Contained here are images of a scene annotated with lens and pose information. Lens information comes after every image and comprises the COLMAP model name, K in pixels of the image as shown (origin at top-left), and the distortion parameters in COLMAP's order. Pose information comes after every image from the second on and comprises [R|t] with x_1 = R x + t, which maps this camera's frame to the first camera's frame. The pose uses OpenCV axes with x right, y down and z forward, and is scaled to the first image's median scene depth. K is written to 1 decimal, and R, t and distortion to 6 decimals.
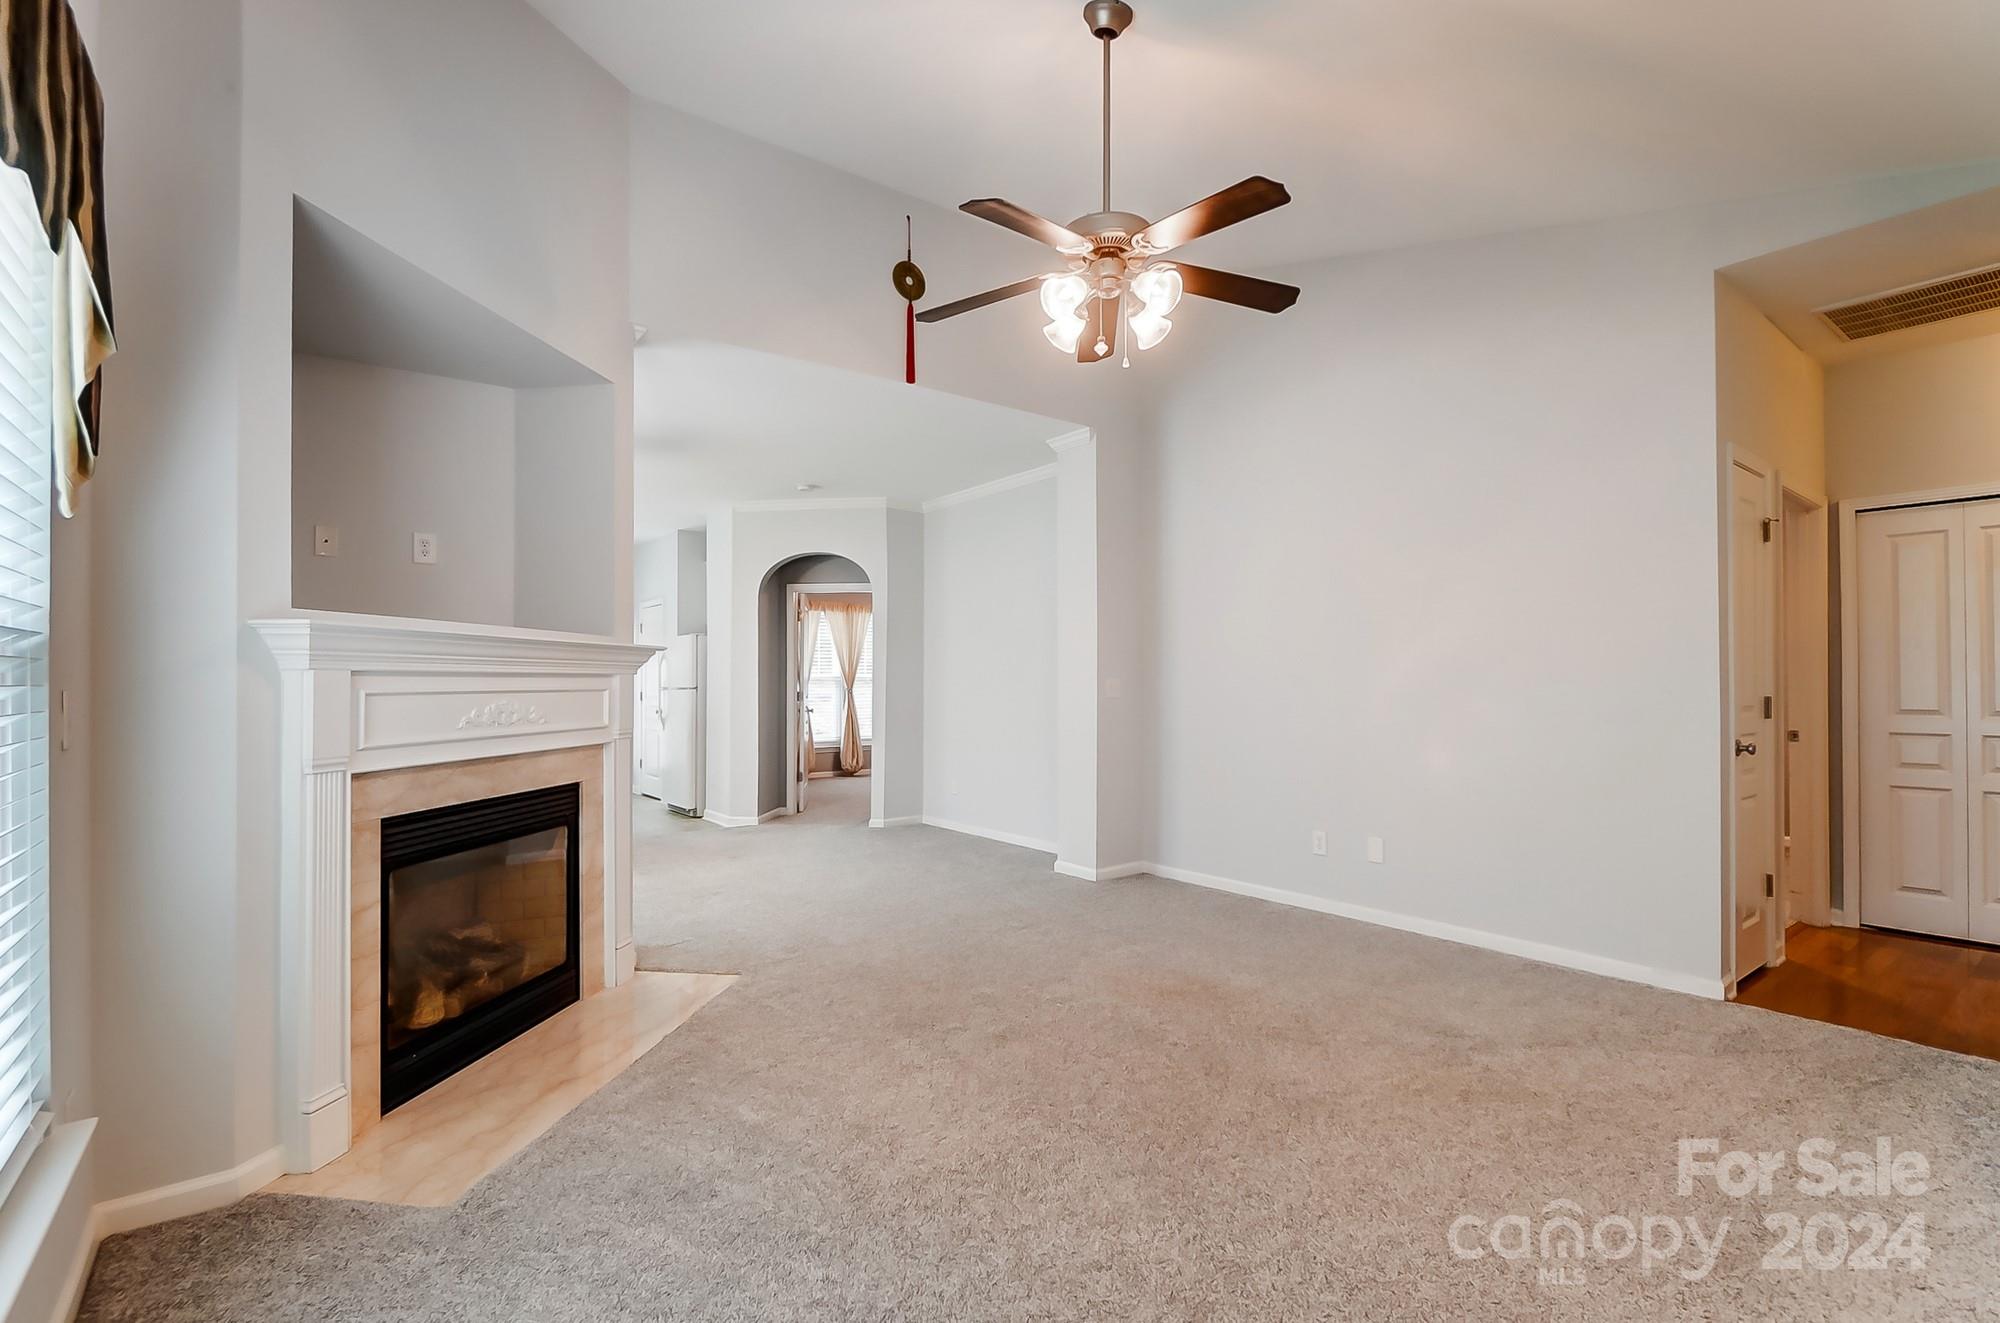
lens RADIAL K [[910.9, 0, 1003.8], [0, 910.9, 684.4], [0, 0, 1]] dist [-0.011460, 0.002215]
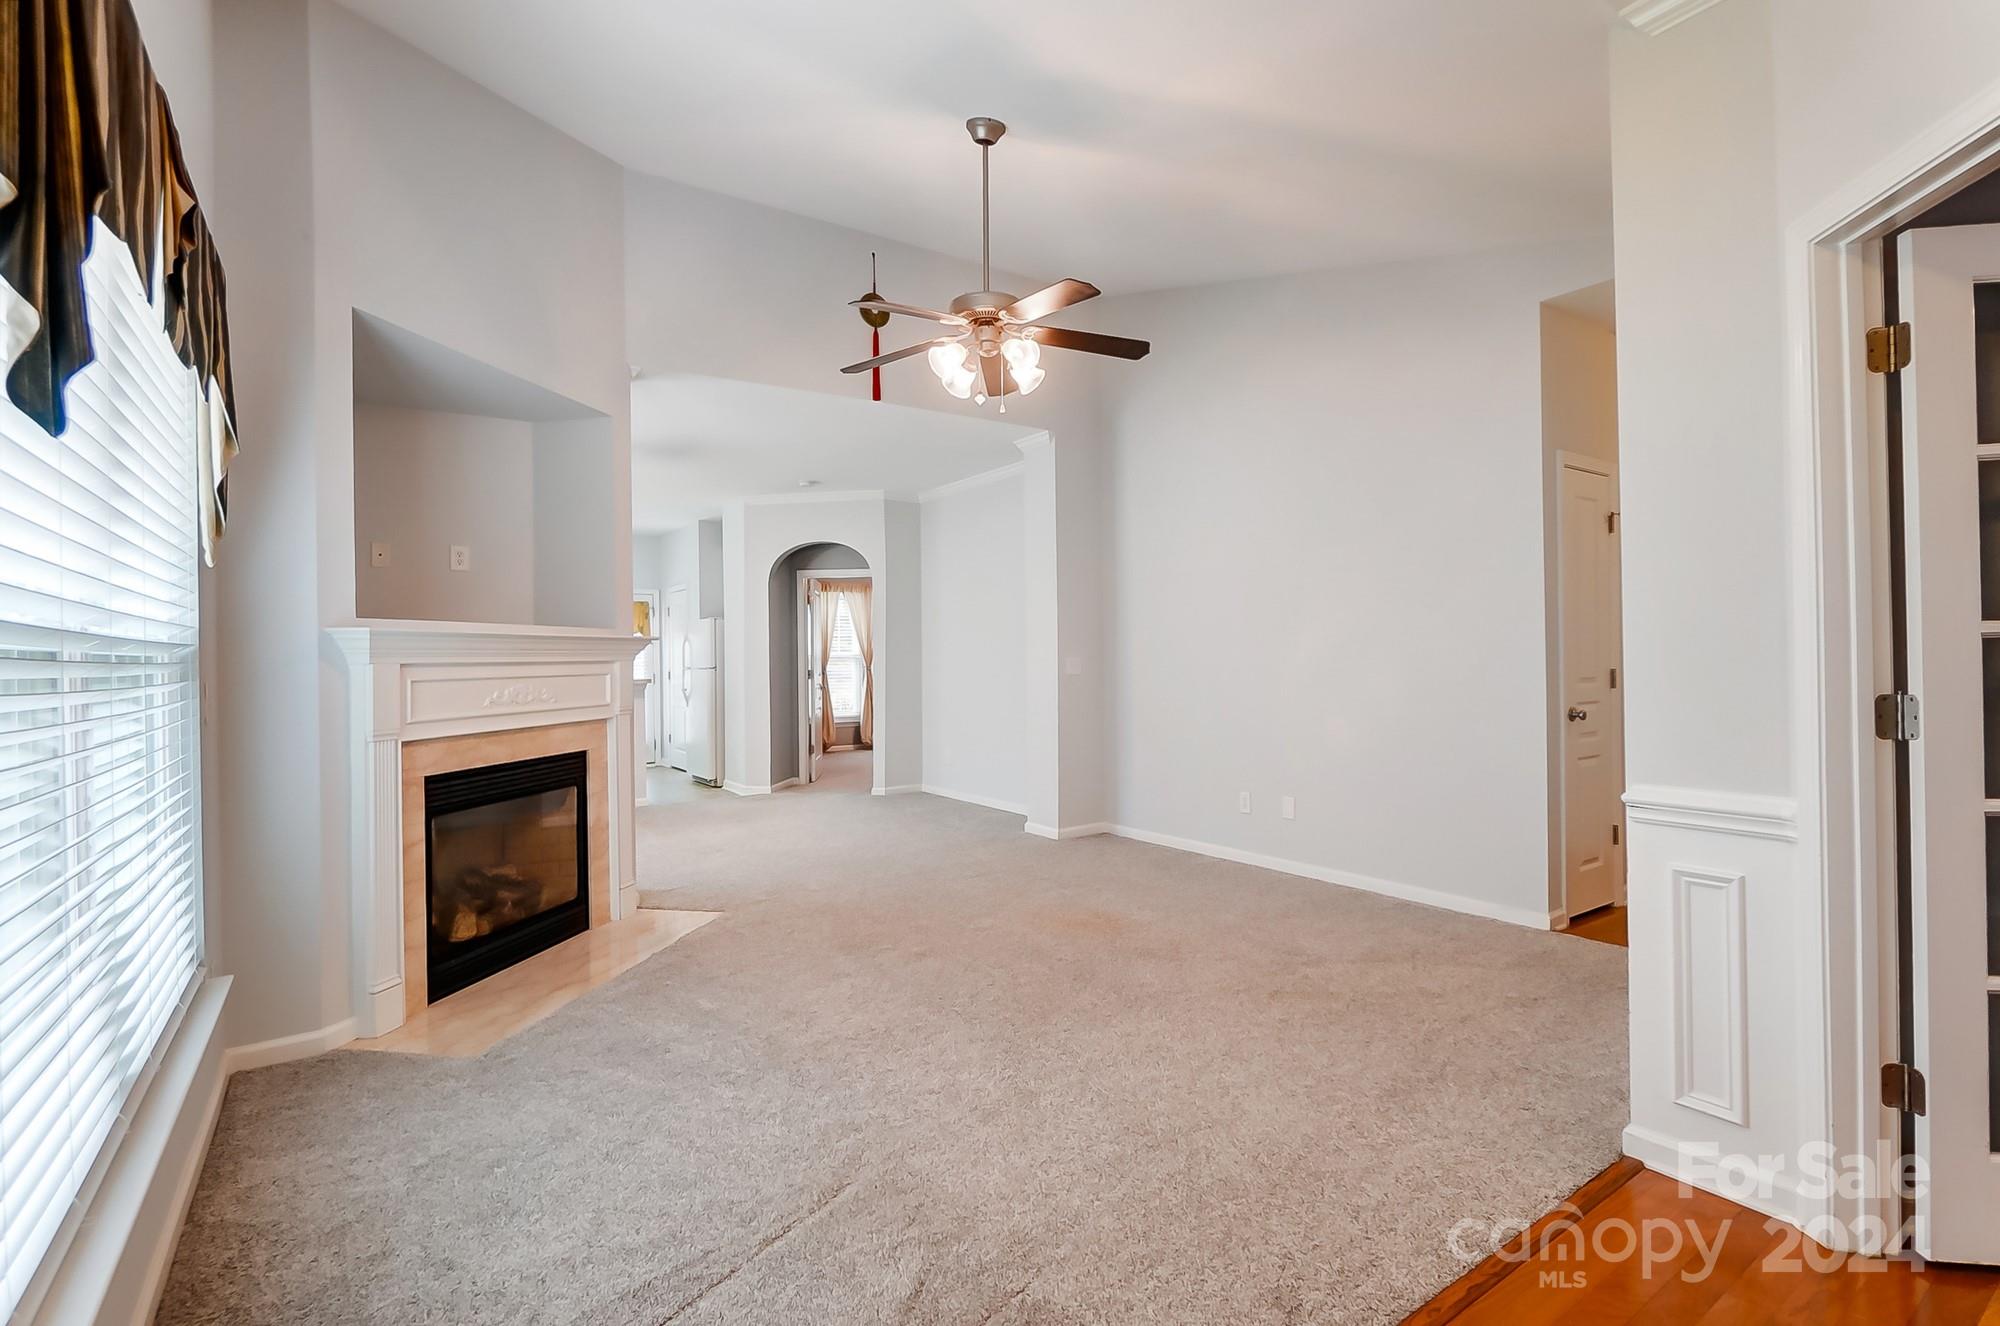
lens RADIAL K [[933.5, 0, 1021.6], [0, 933.5, 663.4], [0, 0, 1]] dist [-0.010225, 0.003759]
pose [[0.999192, -0.010490, -0.038789, 0.202327], [0.010742, 0.999922, 0.006304, -0.012731], [0.038720, -0.006715, 0.999228, -0.272652]]
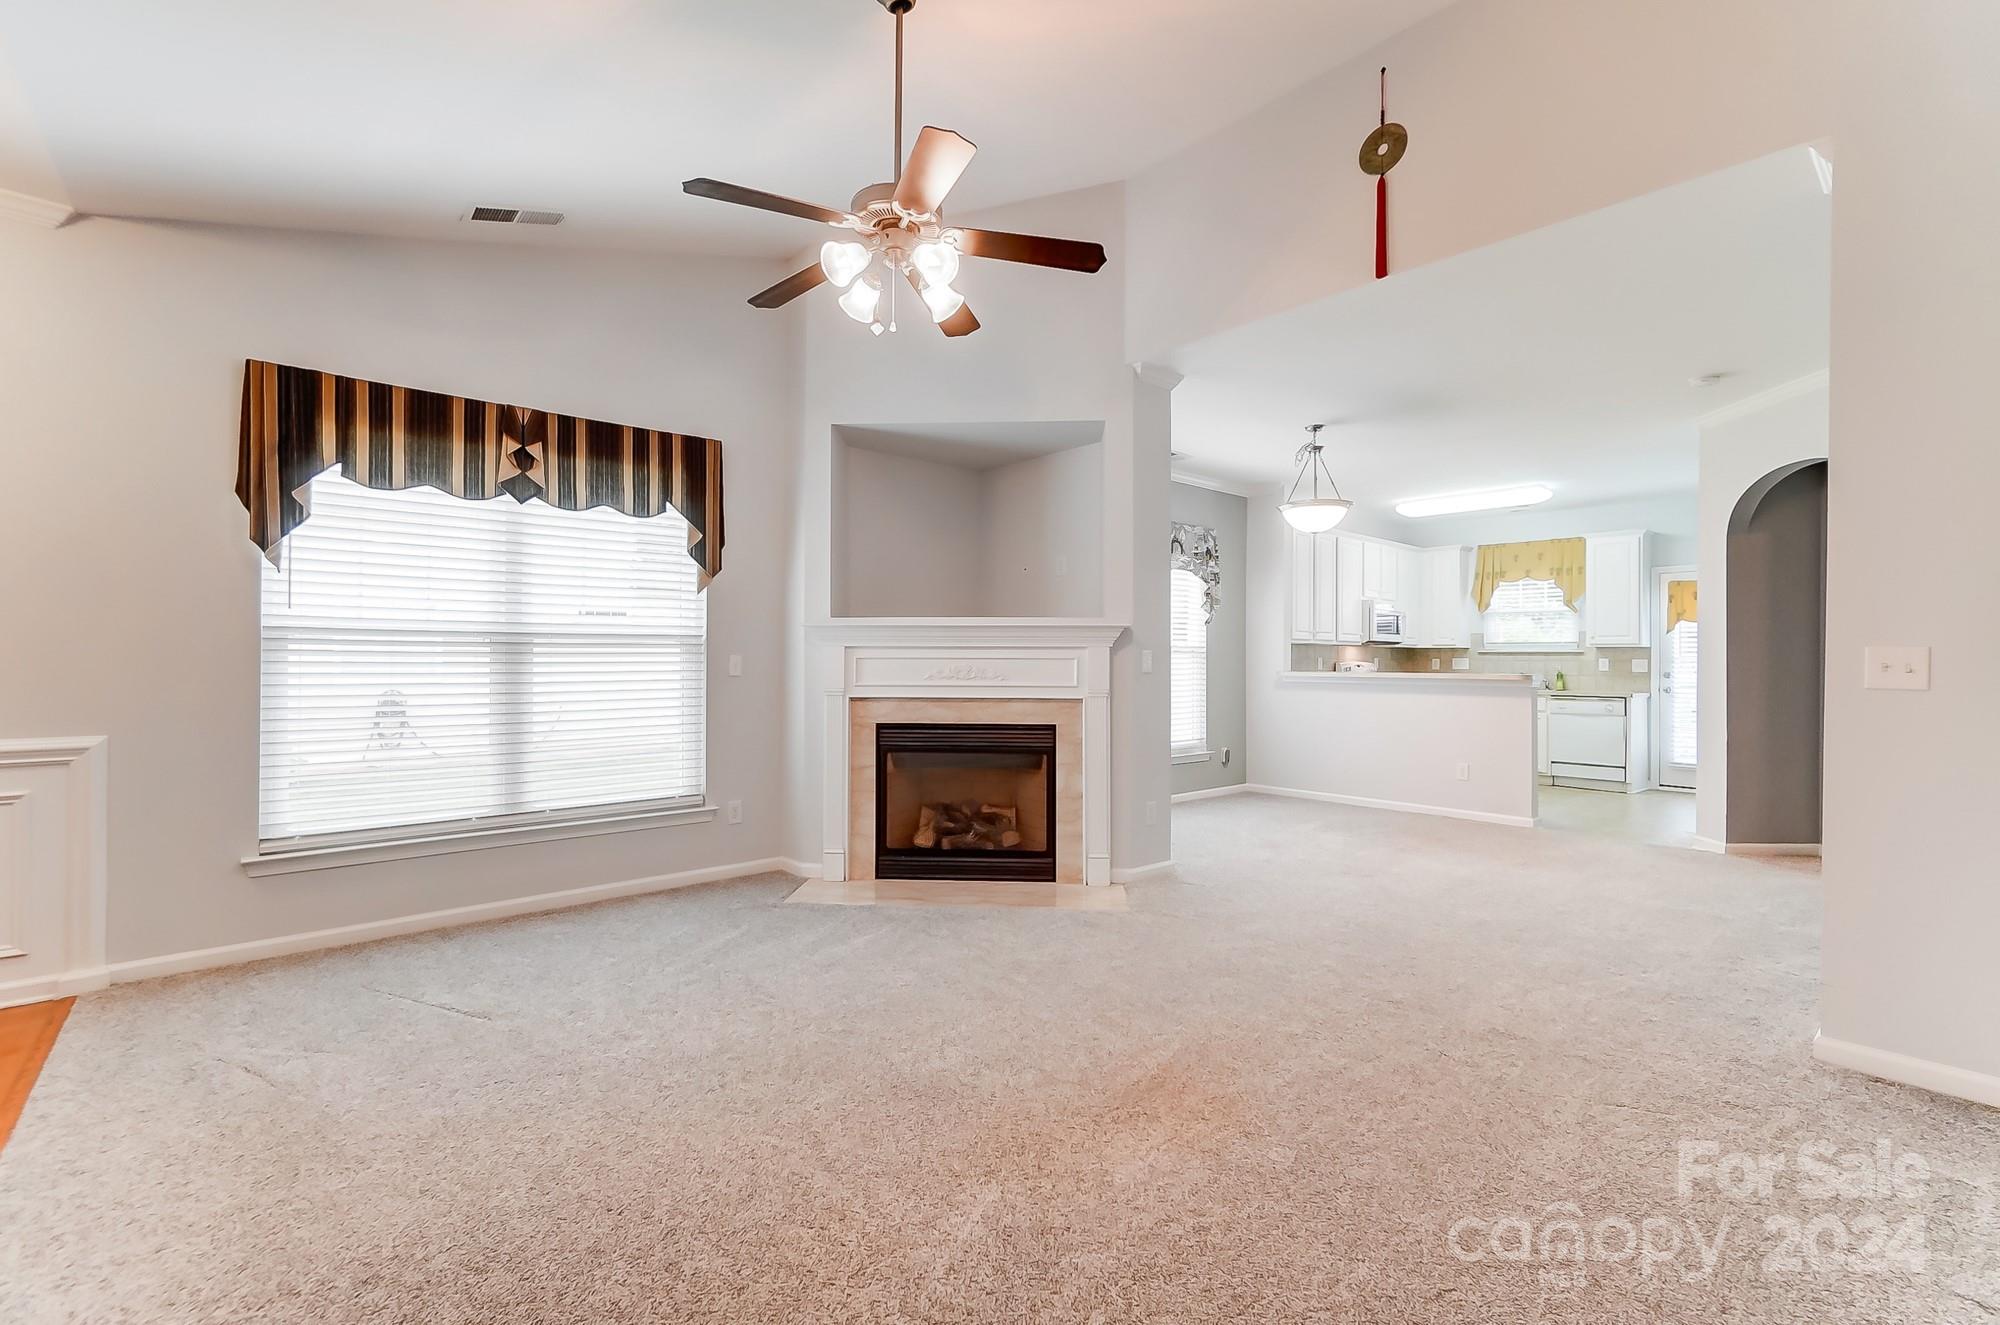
lens RADIAL K [[910.9, 0, 1012.5], [0, 910.9, 649.2], [0, 0, 1]] dist [-0.011460, 0.002215]
pose [[0.056943, -0.000571, -0.998377, 1.120292], [-0.000966, 0.999999, -0.000627, -0.007355], [0.998377, 0.001001, 0.056943, 1.051523]]
